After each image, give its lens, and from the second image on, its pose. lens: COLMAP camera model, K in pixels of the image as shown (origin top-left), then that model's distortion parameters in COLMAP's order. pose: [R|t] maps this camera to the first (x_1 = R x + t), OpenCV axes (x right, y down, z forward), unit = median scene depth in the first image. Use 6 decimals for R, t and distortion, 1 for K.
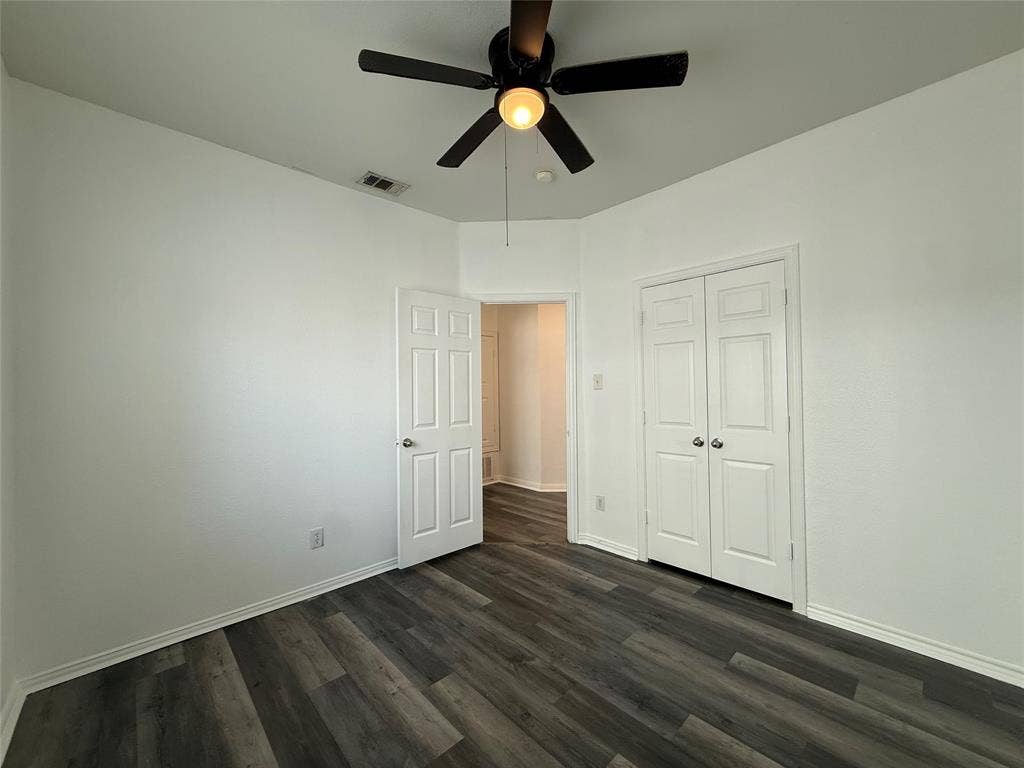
lens RADIAL K [[405.8, 0, 513.7], [0, 405.8, 386.4], [0, 0, 1]] dist [0.003116, 0.000730]
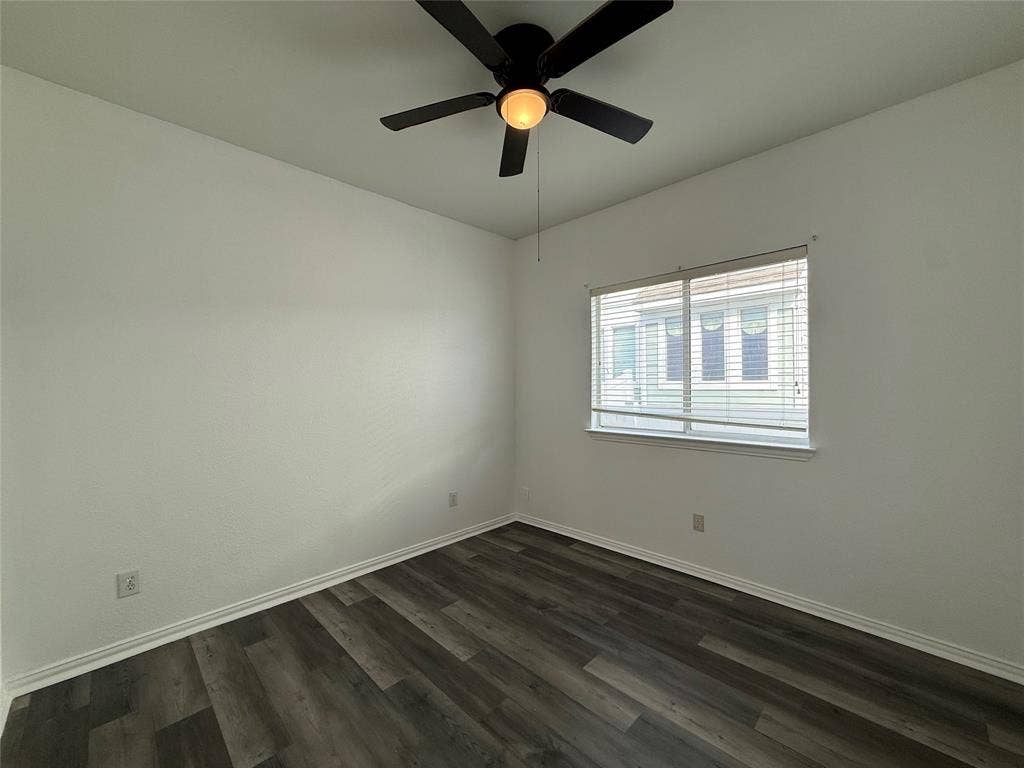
lens RADIAL K [[405.8, 0, 510.9], [0, 405.8, 386.8], [0, 0, 1]] dist [0.003116, 0.000730]
pose [[-0.999232, 0.026323, -0.029027, 0.096159], [0.026273, 0.999653, 0.002102, -0.002102], [0.029072, 0.001338, -0.999576, 1.975914]]
